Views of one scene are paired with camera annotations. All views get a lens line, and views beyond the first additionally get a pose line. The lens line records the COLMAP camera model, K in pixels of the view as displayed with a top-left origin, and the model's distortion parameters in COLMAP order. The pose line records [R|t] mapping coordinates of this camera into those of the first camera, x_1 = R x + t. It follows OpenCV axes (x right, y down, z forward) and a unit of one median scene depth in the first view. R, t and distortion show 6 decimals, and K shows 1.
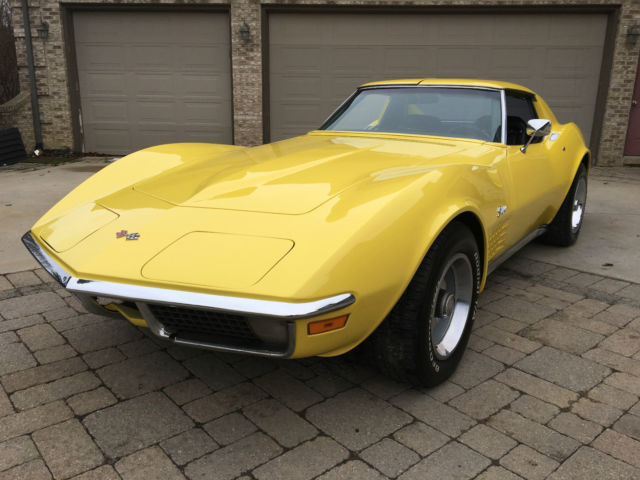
lens RADIAL K [[539.5, 0, 320.3], [0, 539.5, 239.0], [0, 0, 1]] dist [0.052140, -0.075041]
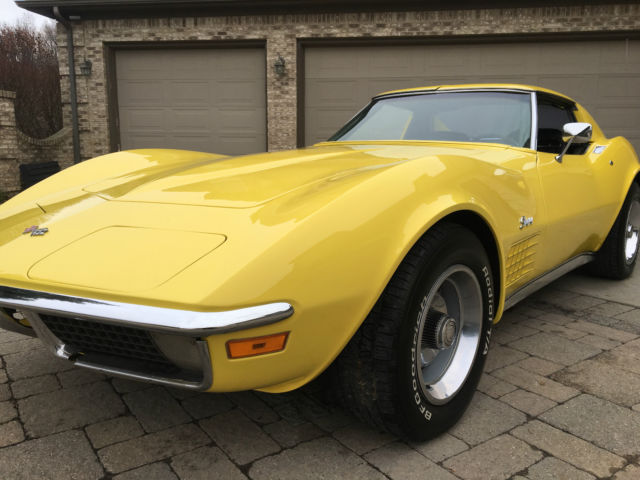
lens RADIAL K [[539.5, 0, 318.4], [0, 539.5, 239.3], [0, 0, 1]] dist [0.052140, -0.075041]
pose [[0.995329, 0.011995, -0.095789, 0.075481], [-0.019734, 0.996579, -0.080251, 0.032908], [0.094499, 0.081767, 0.992161, 0.121766]]
